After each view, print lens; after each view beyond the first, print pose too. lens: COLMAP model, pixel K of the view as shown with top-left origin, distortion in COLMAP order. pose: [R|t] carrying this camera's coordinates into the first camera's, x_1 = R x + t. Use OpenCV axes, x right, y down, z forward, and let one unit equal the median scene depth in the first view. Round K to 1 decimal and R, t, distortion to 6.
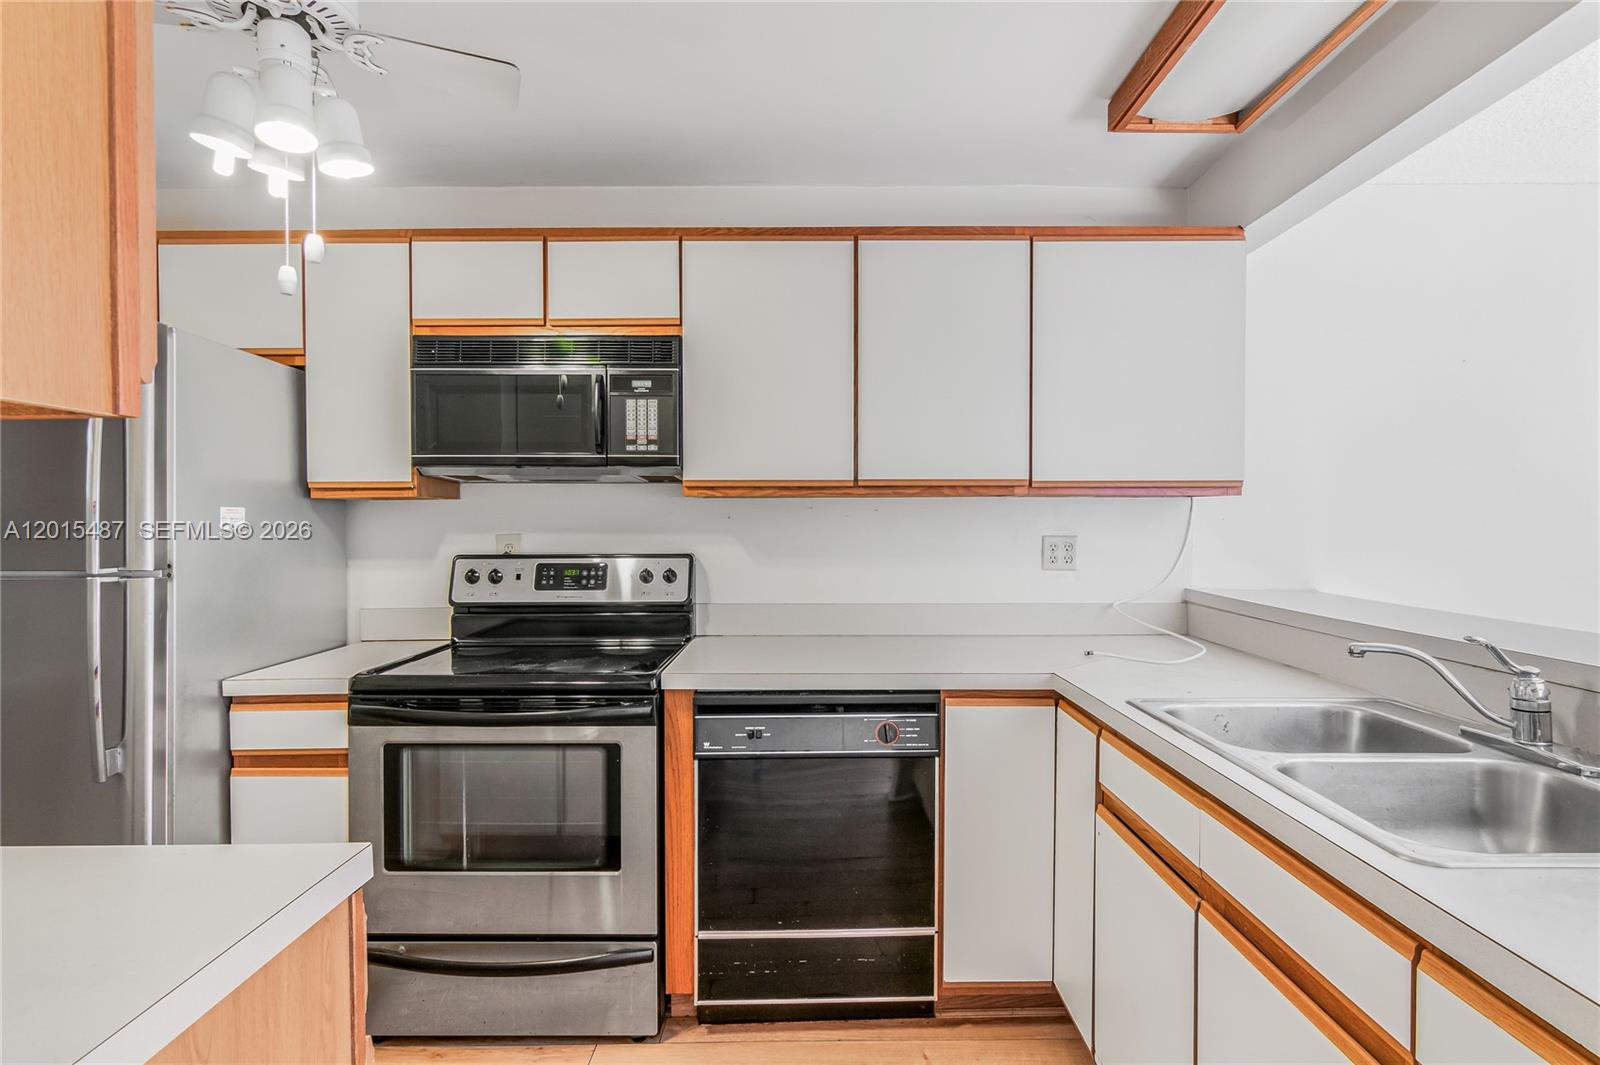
lens RADIAL K [[835.3, 0, 814.2], [0, 835.3, 531.0], [0, 0, 1]] dist [-0.001528, -0.000379]
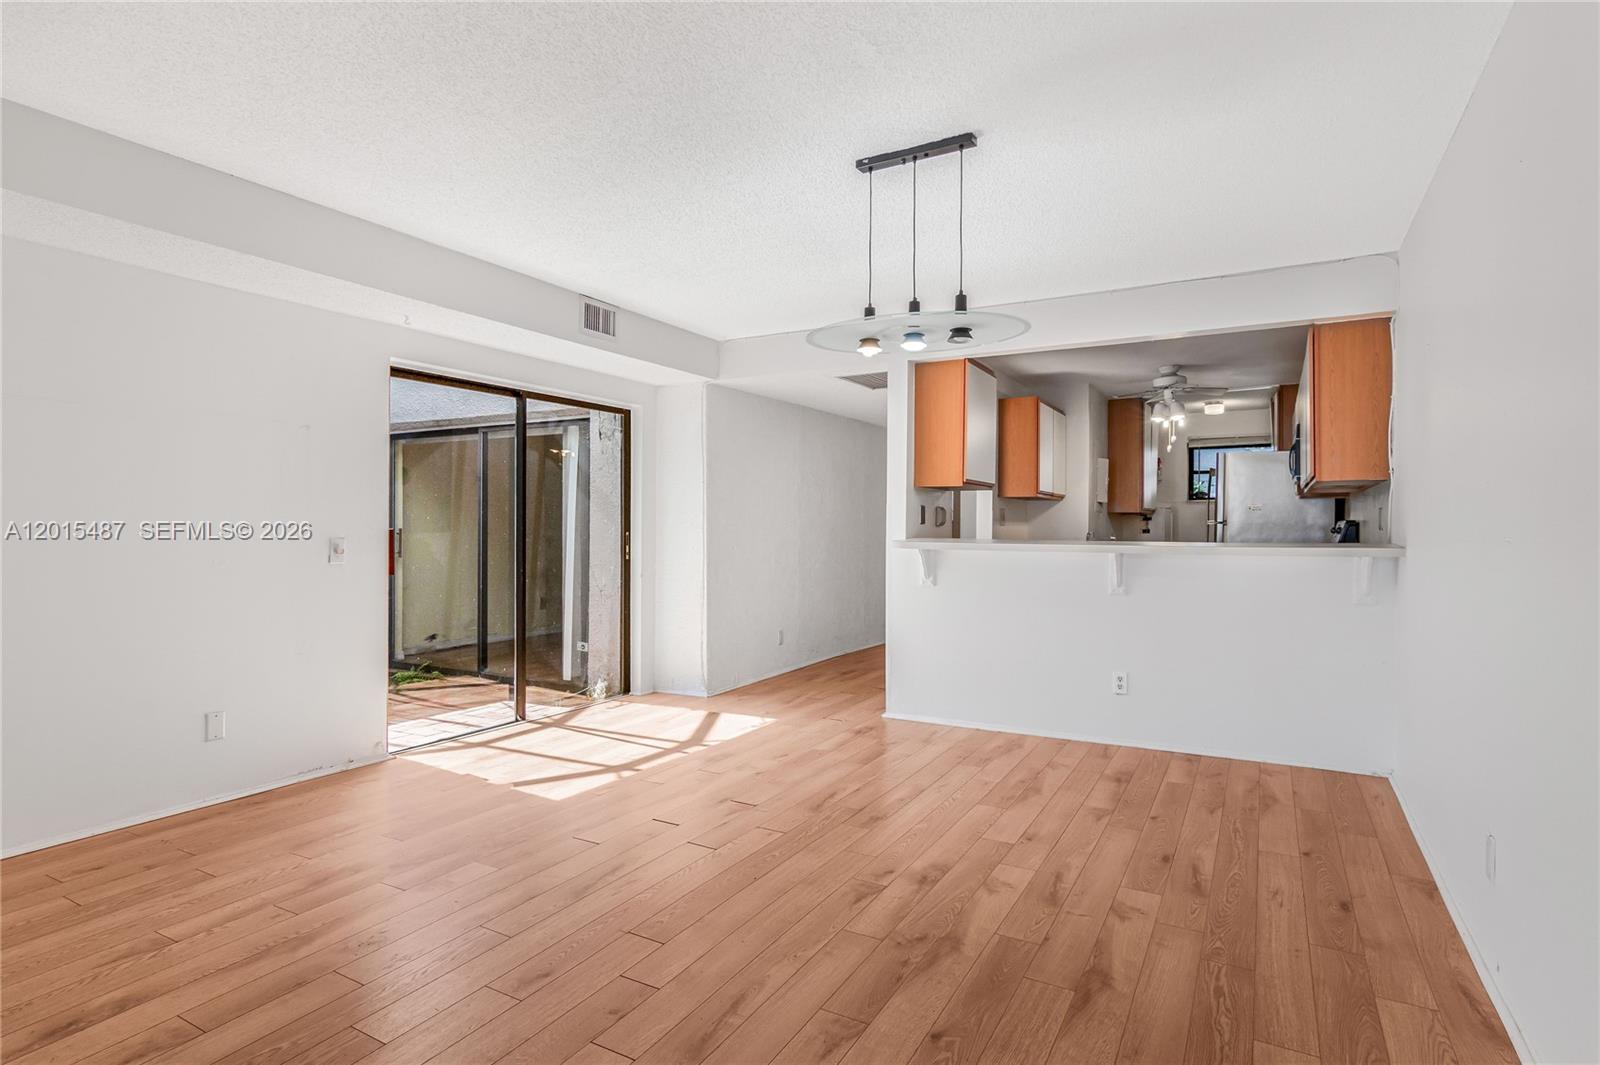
lens RADIAL K [[835.3, 0, 814.2], [0, 835.3, 531.0], [0, 0, 1]] dist [-0.001528, -0.000379]
pose [[-0.481866, 0.005320, -0.876229, 2.486670], [-0.012233, 0.999843, 0.012799, 0.049838], [0.876160, 0.016886, -0.481725, 0.945492]]
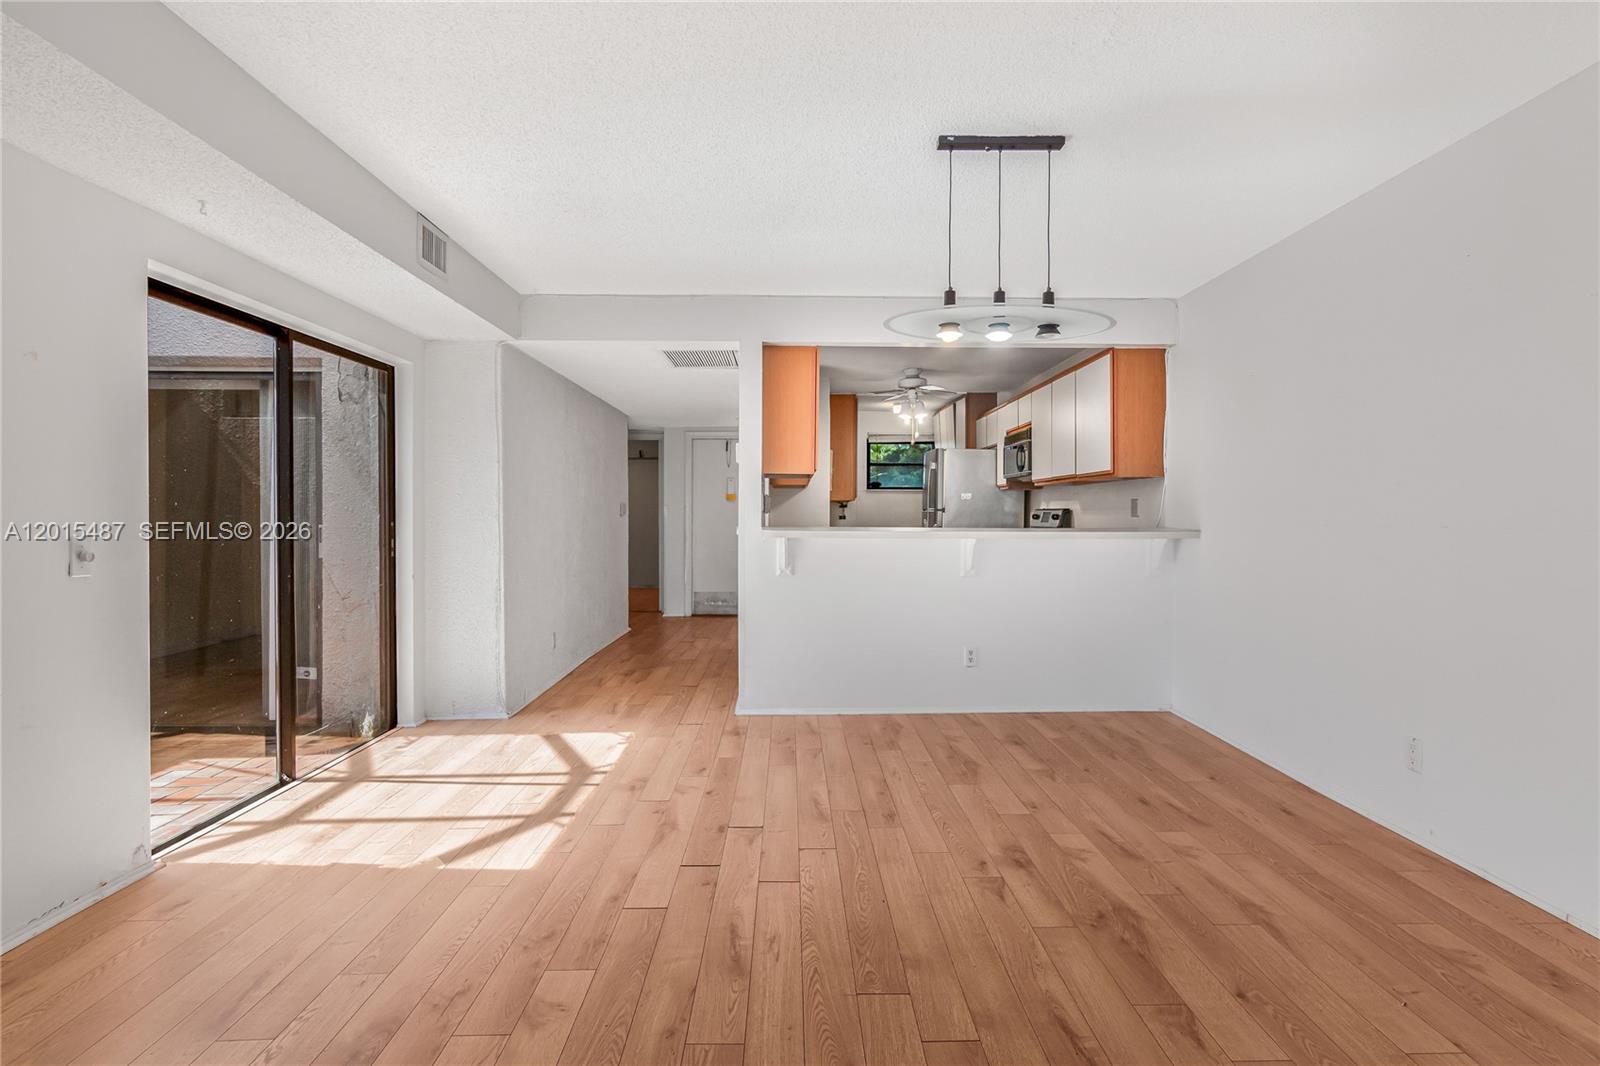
lens RADIAL K [[835.3, 0, 814.2], [0, 835.3, 531.5], [0, 0, 1]] dist [-0.001528, -0.000379]
pose [[0.031745, 0.024596, -0.999193, 2.561248], [-0.013592, 0.999615, 0.024175, 0.052334], [0.999404, 0.012813, 0.032067, 0.204328]]
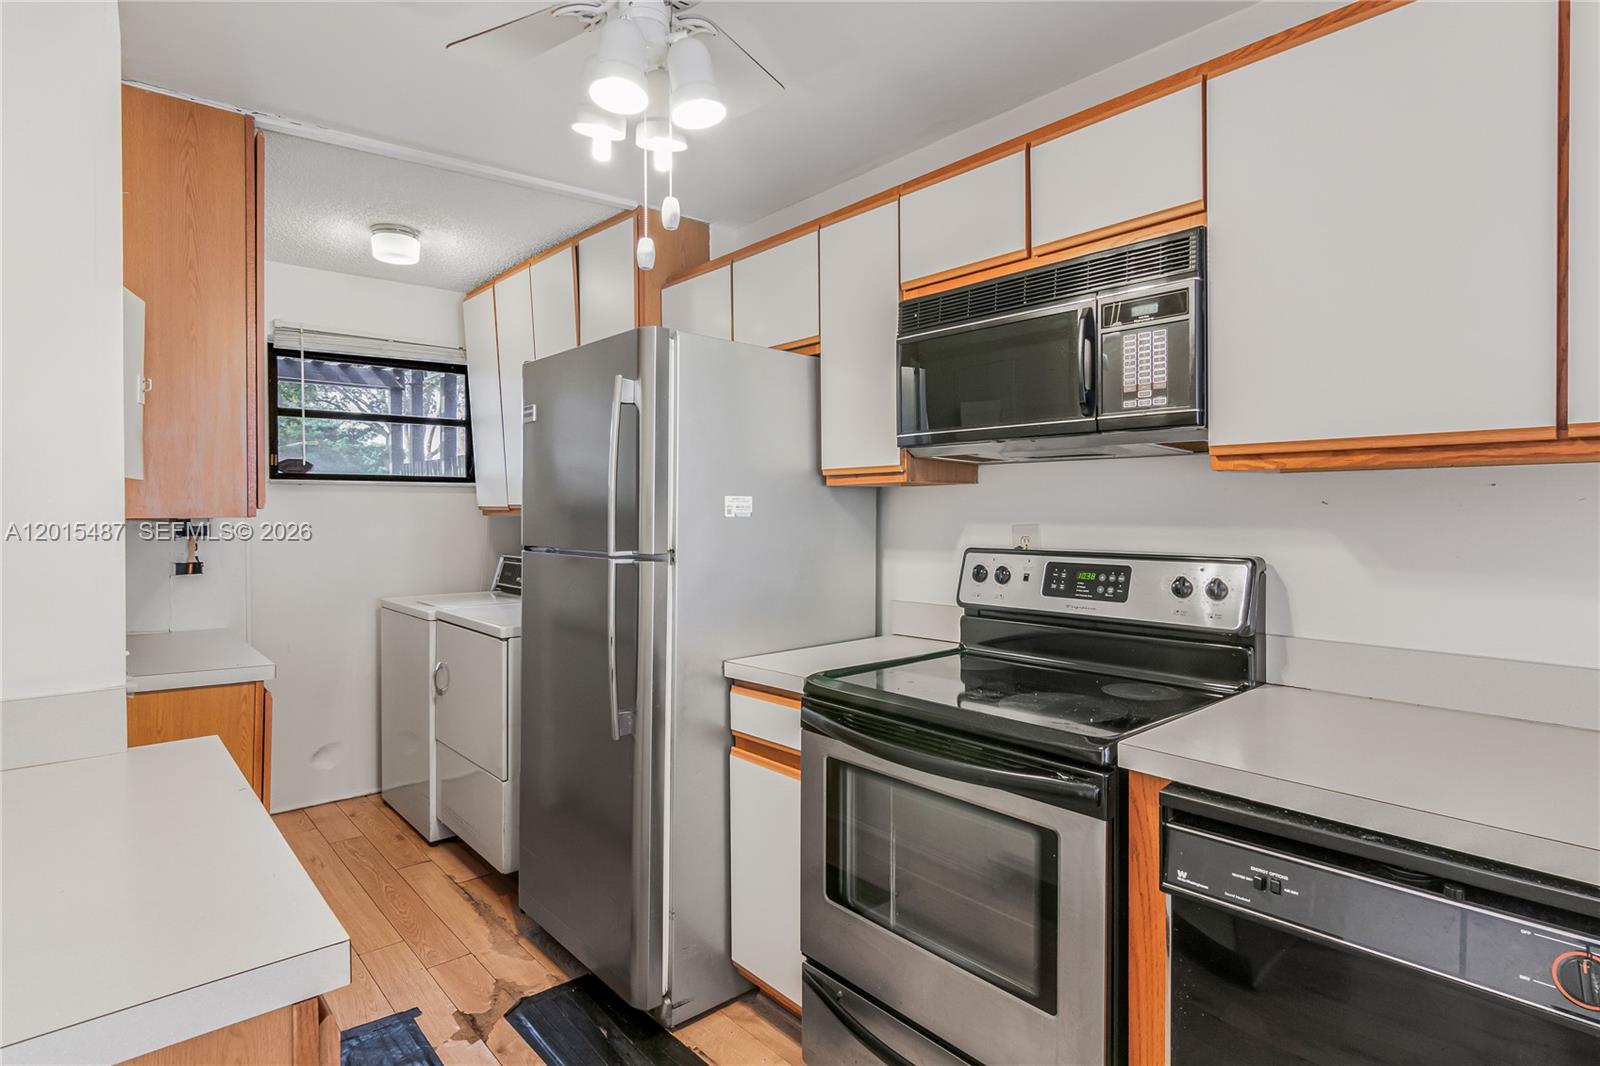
lens RADIAL K [[831.7, 0, 808.6], [0, 831.7, 515.8], [0, 0, 1]] dist [-0.002574, 0.000009]
pose [[0.663744, 0.005236, -0.747942, 0.122267], [-0.007648, 0.999971, 0.000213, -0.004038], [0.747921, 0.005578, 0.663765, 0.335045]]
